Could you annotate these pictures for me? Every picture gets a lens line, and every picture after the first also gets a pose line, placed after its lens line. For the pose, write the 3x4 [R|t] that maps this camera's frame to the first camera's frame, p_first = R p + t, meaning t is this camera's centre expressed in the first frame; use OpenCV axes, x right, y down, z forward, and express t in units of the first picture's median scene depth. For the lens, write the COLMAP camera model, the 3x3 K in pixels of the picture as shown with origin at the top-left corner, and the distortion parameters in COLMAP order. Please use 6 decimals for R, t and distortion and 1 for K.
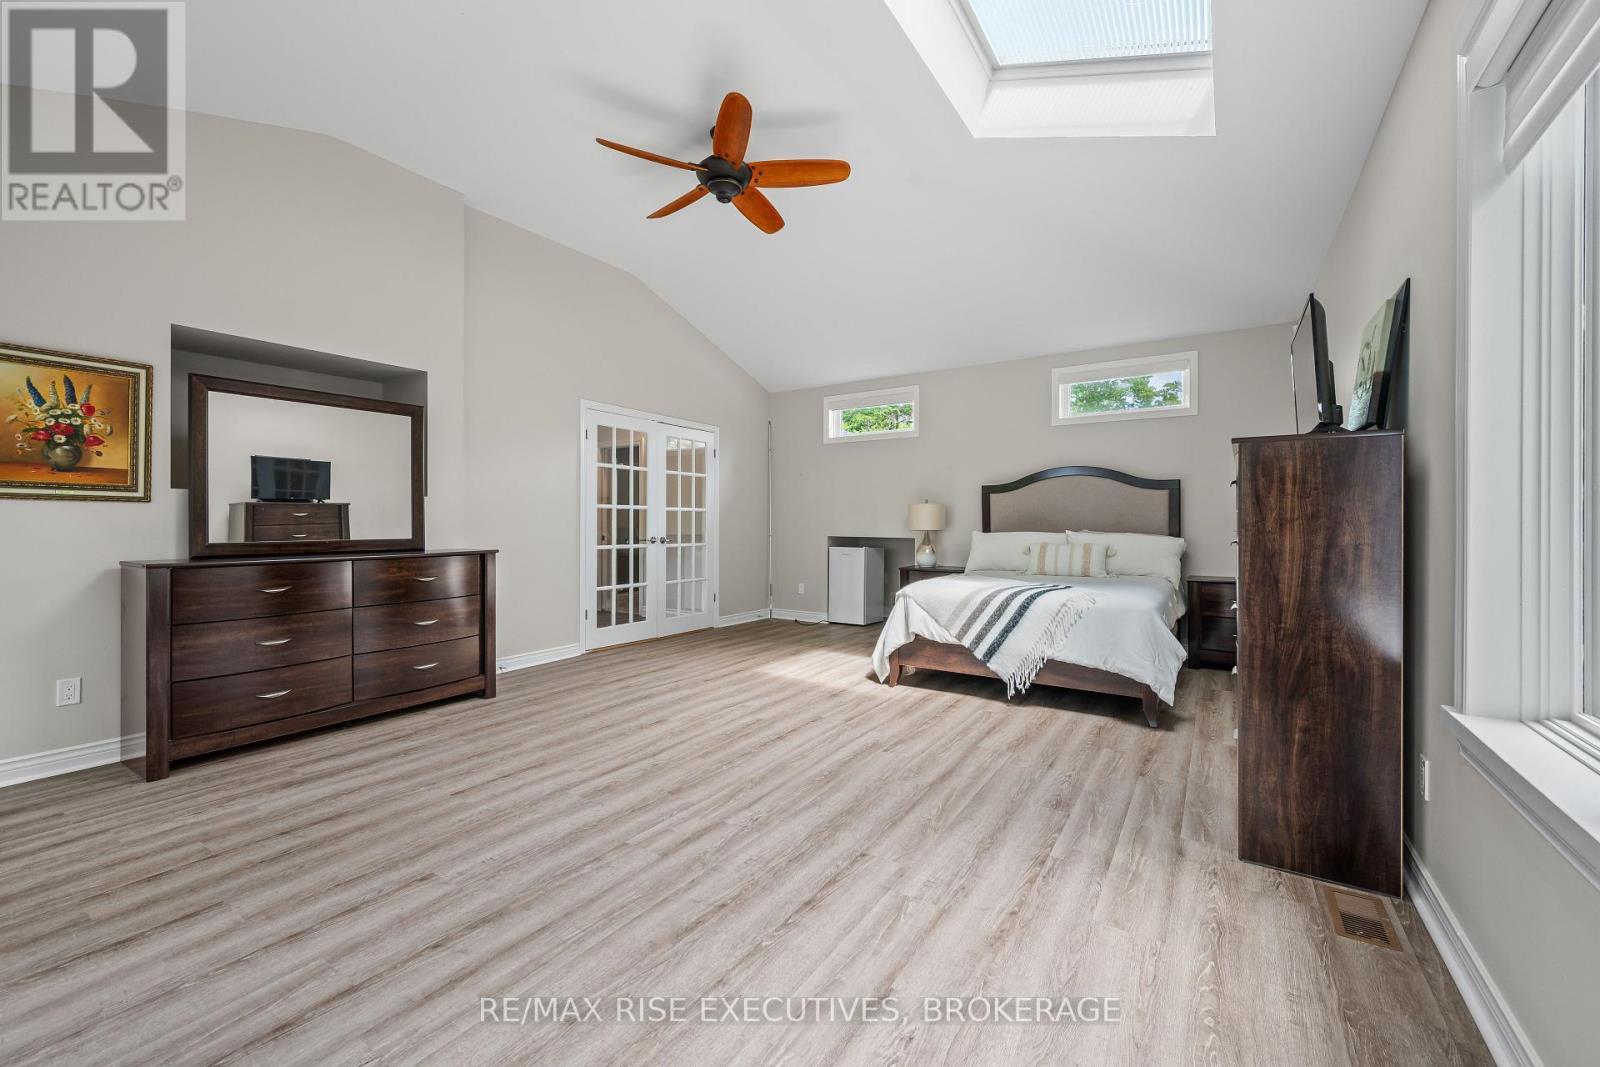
lens RADIAL K [[644.4, 0, 799.3], [0, 644.4, 525.2], [0, 0, 1]] dist [0.000309, -0.000020]
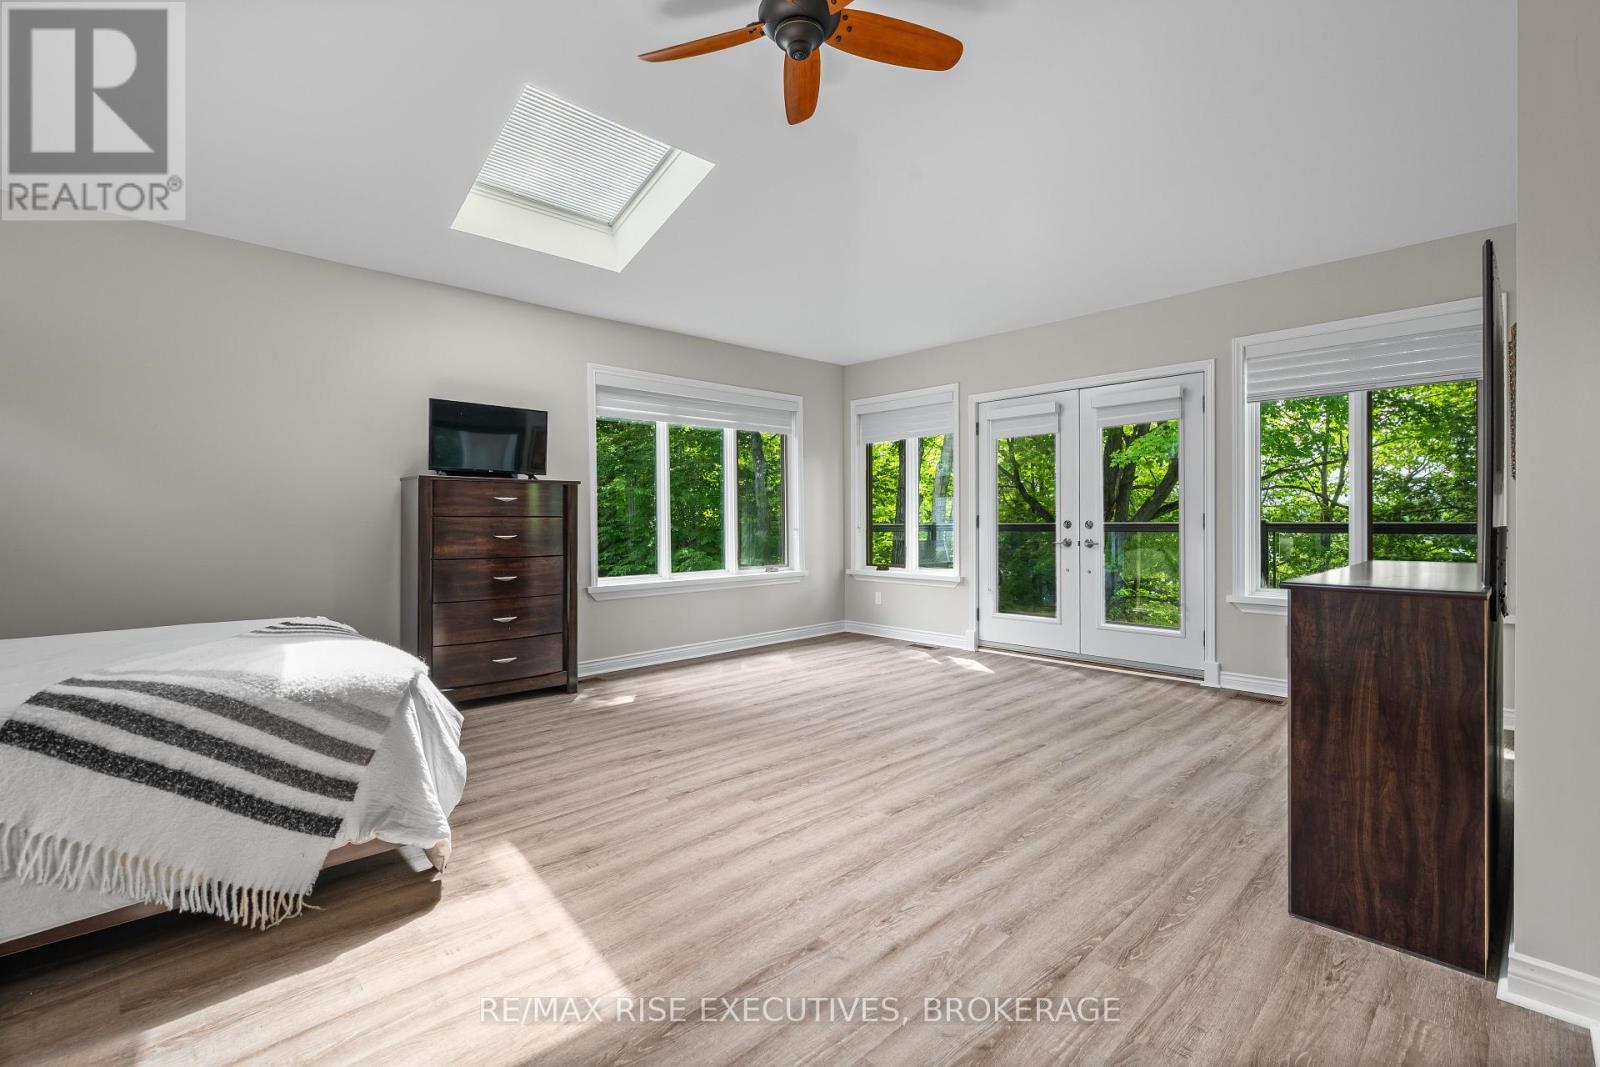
lens RADIAL K [[699.2, 0, 800.1], [0, 699.2, 528.1], [0, 0, 1]] dist [0.002687, 0.000153]
pose [[-0.973730, 0.004344, 0.227665, -0.334552], [0.007458, 0.999890, 0.012823, -0.009892], [-0.227584, 0.014184, -0.973655, 2.030945]]
